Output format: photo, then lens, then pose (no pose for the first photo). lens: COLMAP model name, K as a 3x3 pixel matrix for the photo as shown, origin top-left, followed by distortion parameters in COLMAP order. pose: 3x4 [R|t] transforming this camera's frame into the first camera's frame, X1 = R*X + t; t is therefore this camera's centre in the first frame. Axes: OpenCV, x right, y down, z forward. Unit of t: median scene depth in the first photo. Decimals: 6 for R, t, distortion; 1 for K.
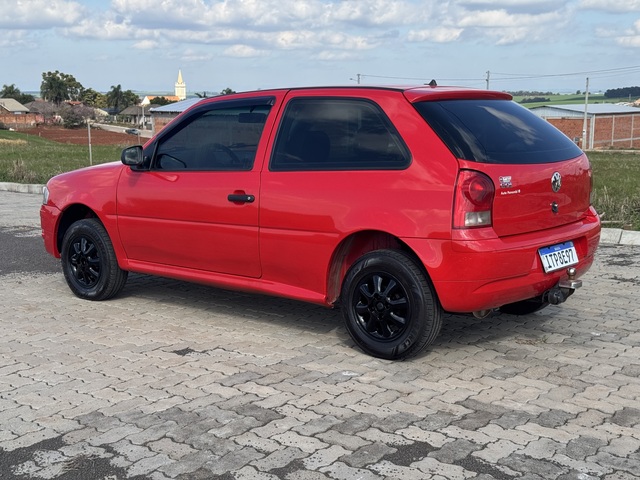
lens RADIAL K [[932.4, 0, 319.7], [0, 932.4, 238.7], [0, 0, 1]] dist [0.082089, 0.000000]
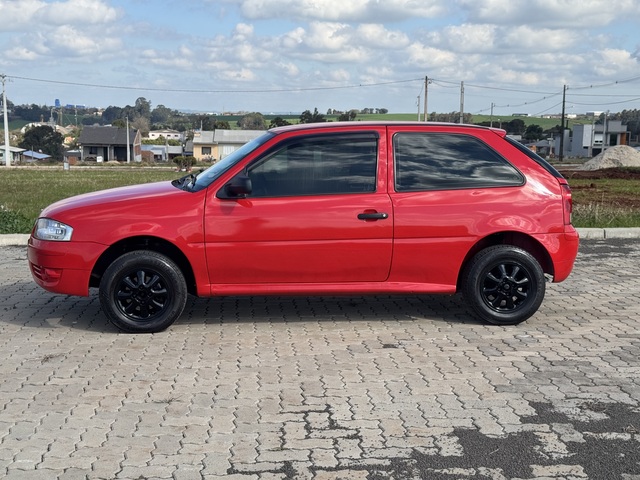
lens RADIAL K [[932.4, 0, 319.0], [0, 932.4, 240.9], [0, 0, 1]] dist [0.082089, 0.000000]
pose [[0.692192, -0.078054, 0.717480, -1.156026], [0.091482, 0.995605, 0.020053, -0.049196], [-0.715892, 0.051756, 0.696290, 0.257902]]
